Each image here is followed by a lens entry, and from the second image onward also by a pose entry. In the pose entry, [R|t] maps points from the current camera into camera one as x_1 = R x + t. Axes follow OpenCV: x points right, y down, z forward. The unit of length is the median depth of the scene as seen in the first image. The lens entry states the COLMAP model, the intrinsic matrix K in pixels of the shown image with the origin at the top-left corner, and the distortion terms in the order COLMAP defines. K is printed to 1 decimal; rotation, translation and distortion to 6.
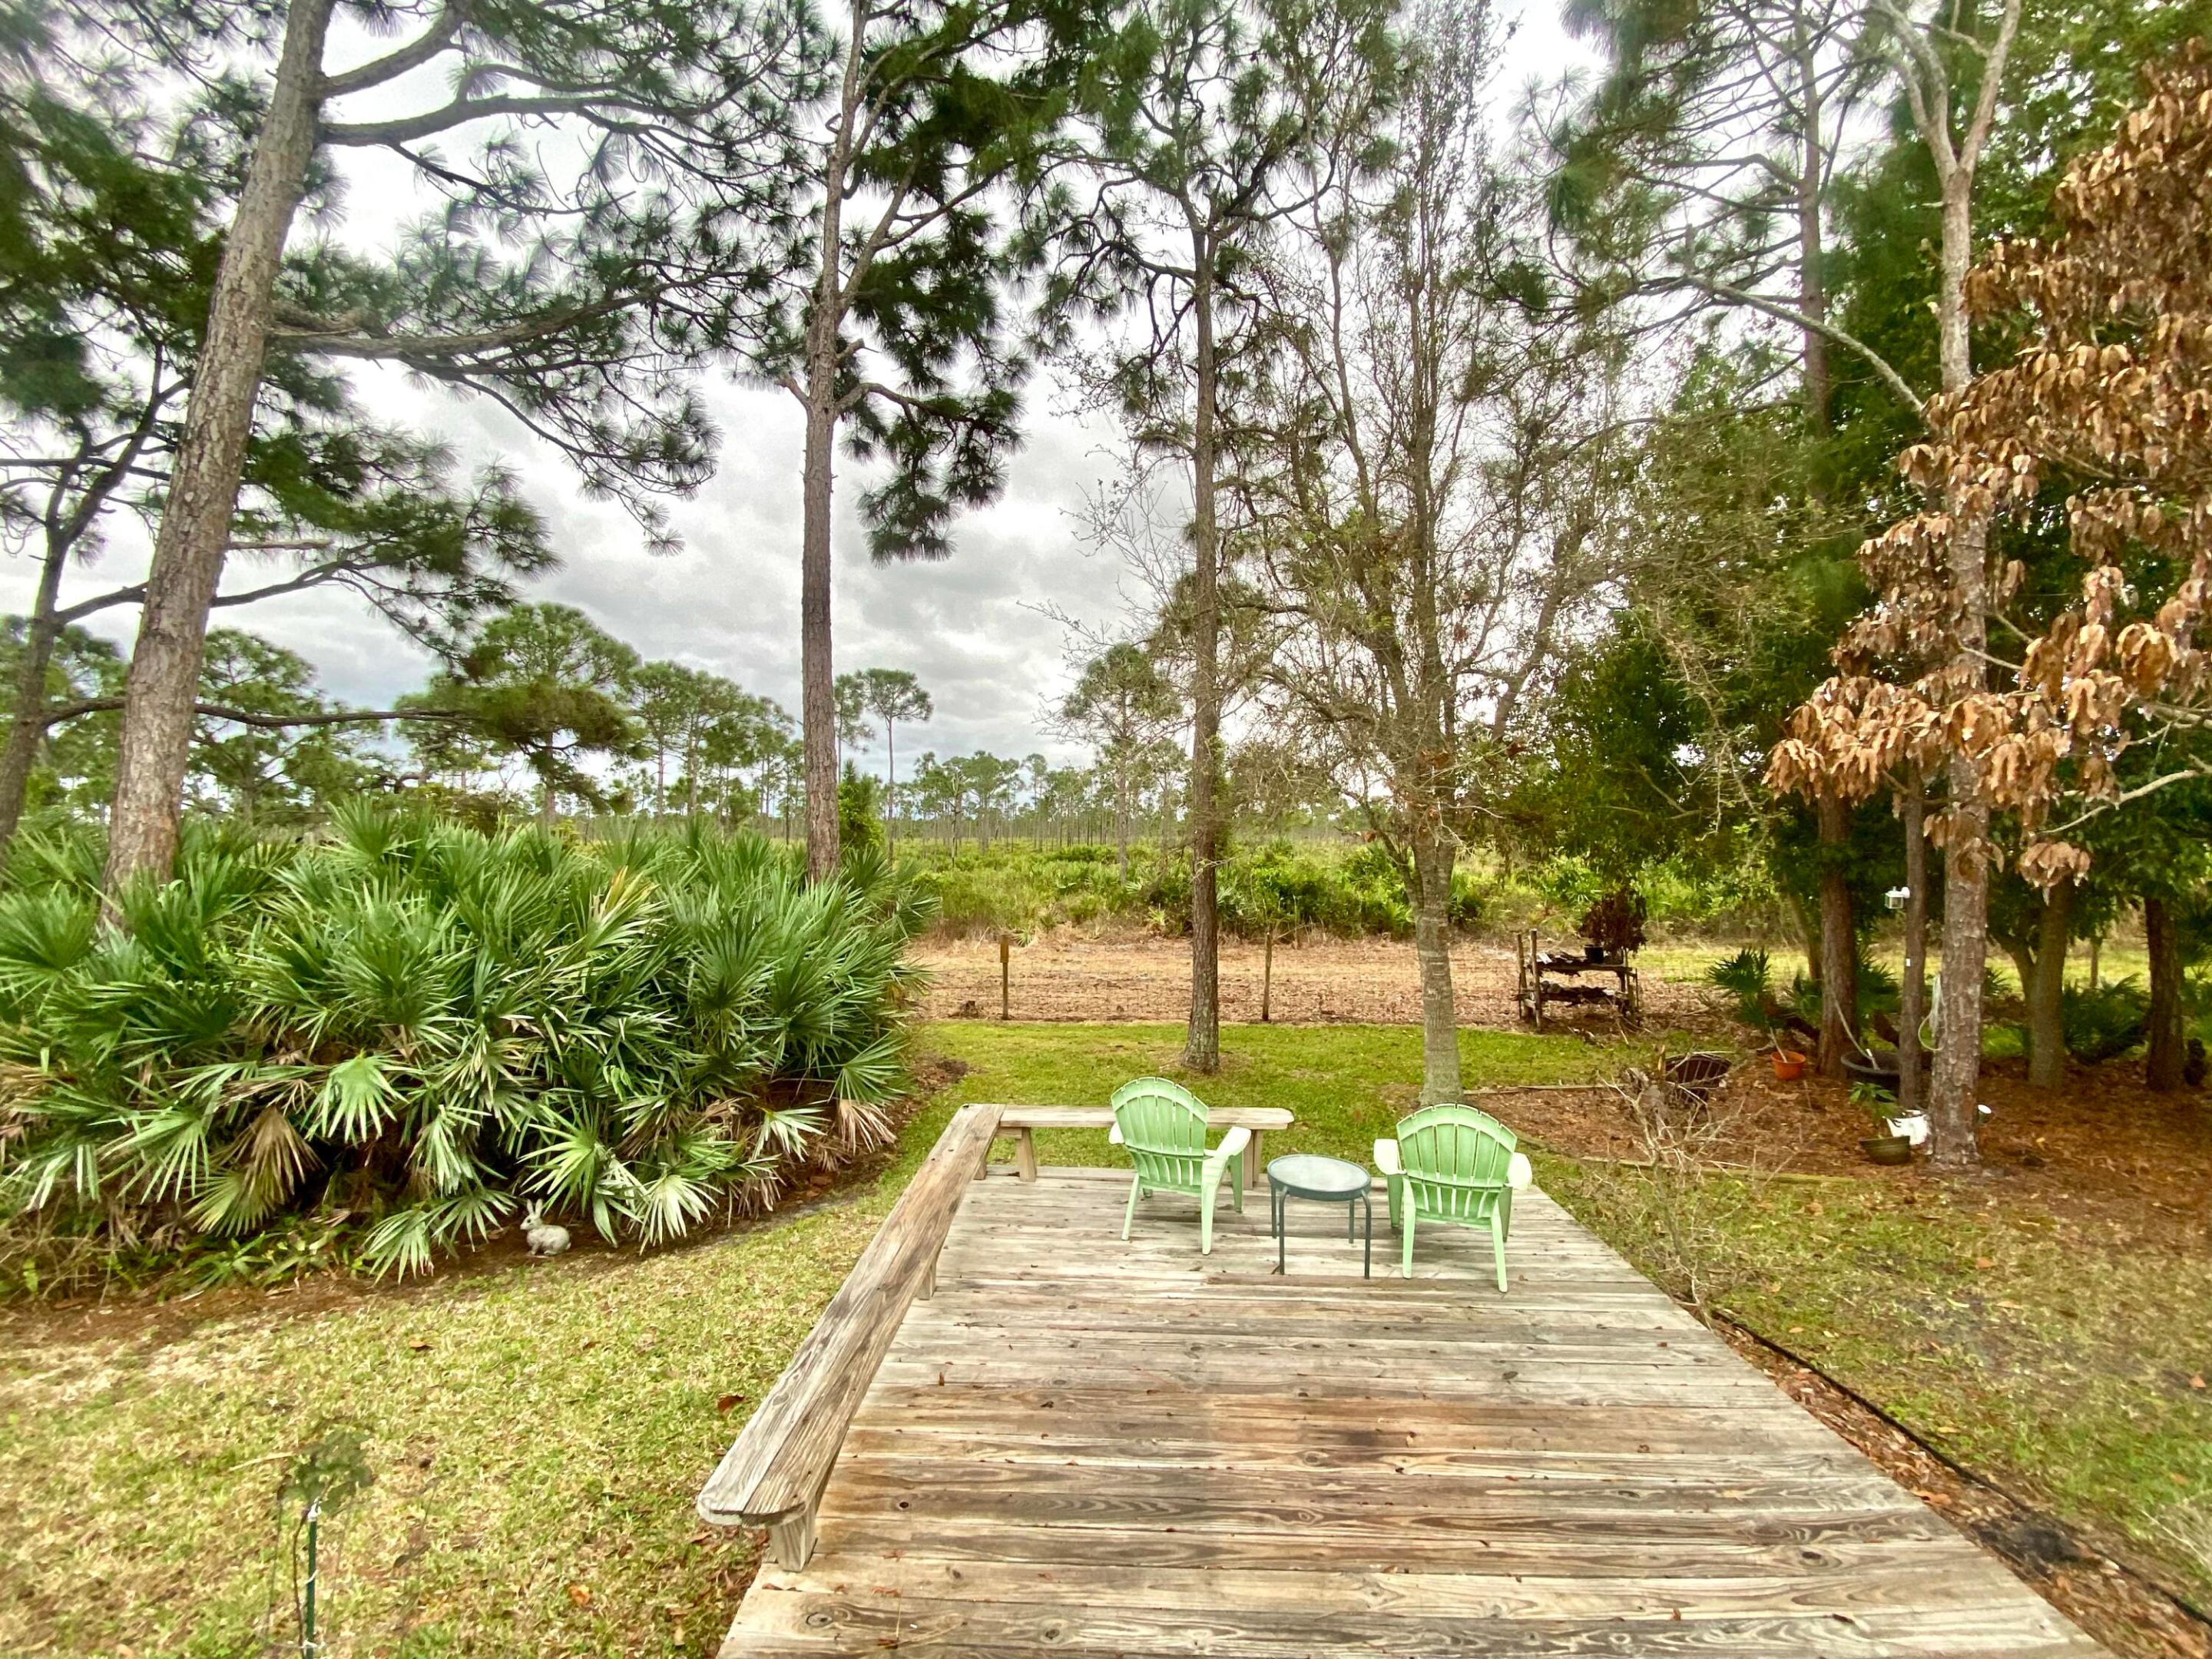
lens RADIAL K [[892.7, 0, 1101.9], [0, 892.7, 827.4], [0, 0, 1]] dist [0.007366, -0.016515]
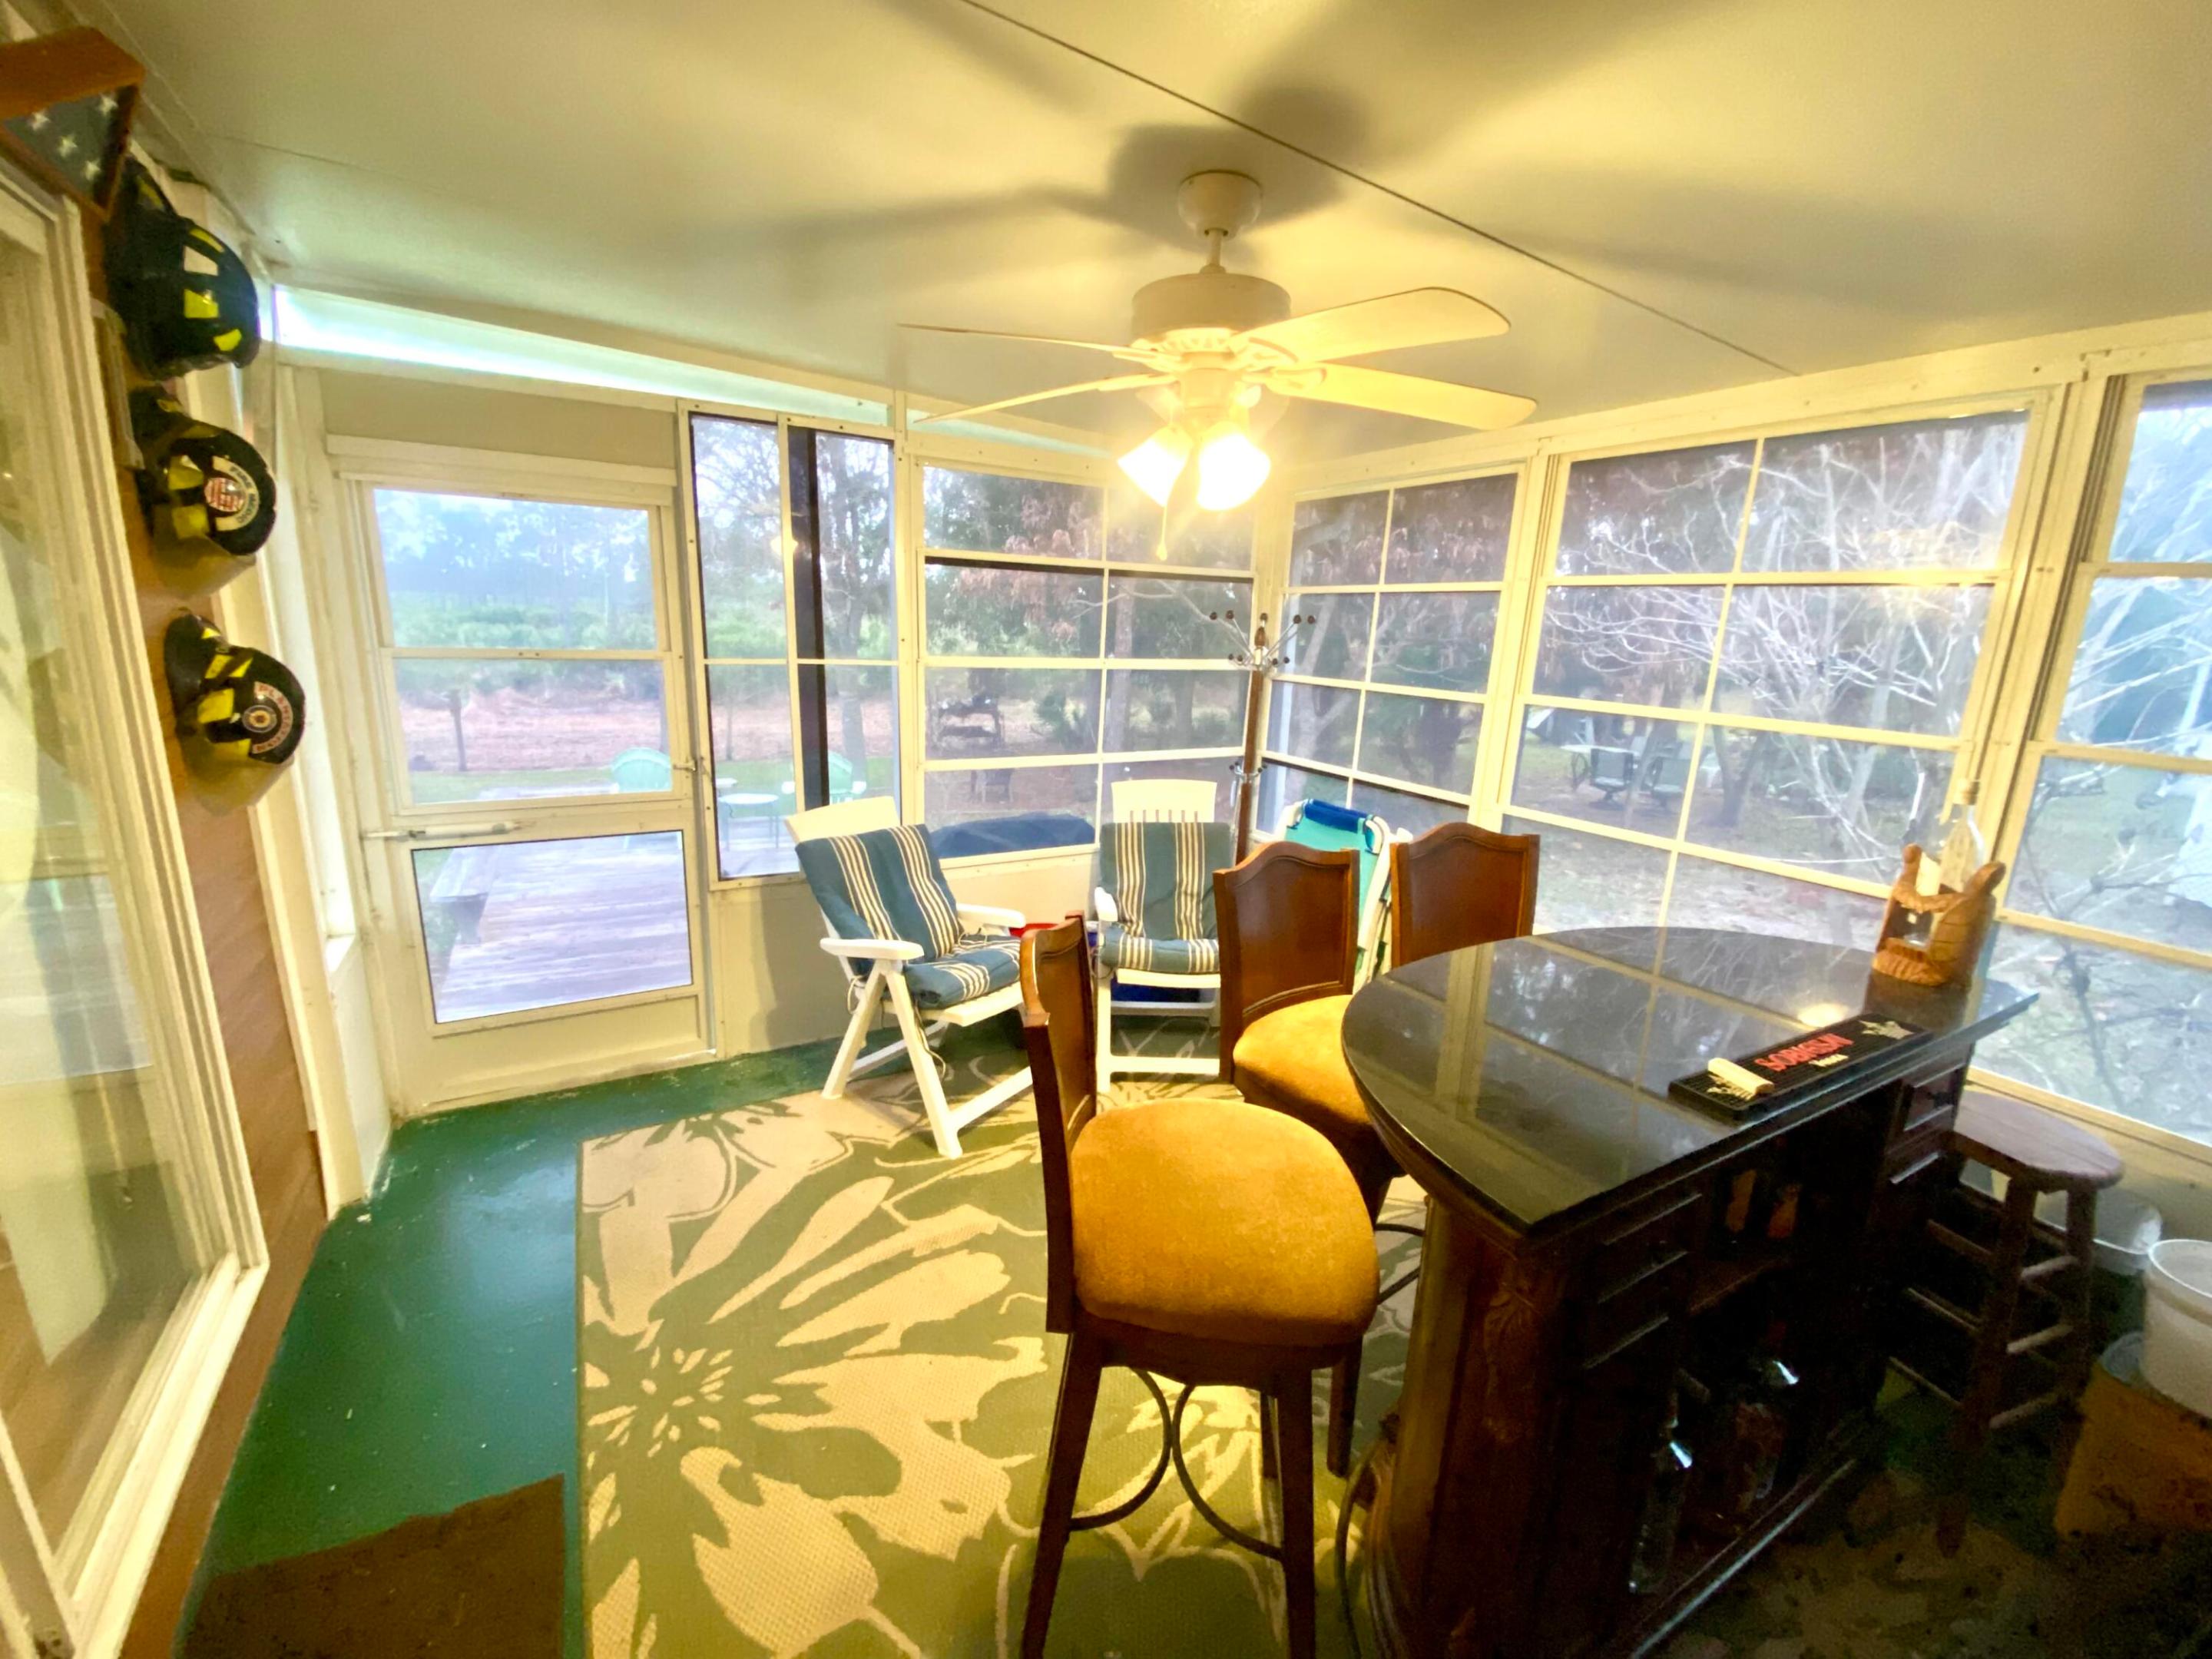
lens RADIAL K [[892.7, 0, 1101.9], [0, 892.7, 827.4], [0, 0, 1]] dist [0.007366, -0.016515]
pose [[0.846276, -0.081480, 0.526478, -0.024713], [-0.050834, 0.971376, 0.232046, -0.000962], [-0.530315, -0.223138, 0.817910, -0.212843]]
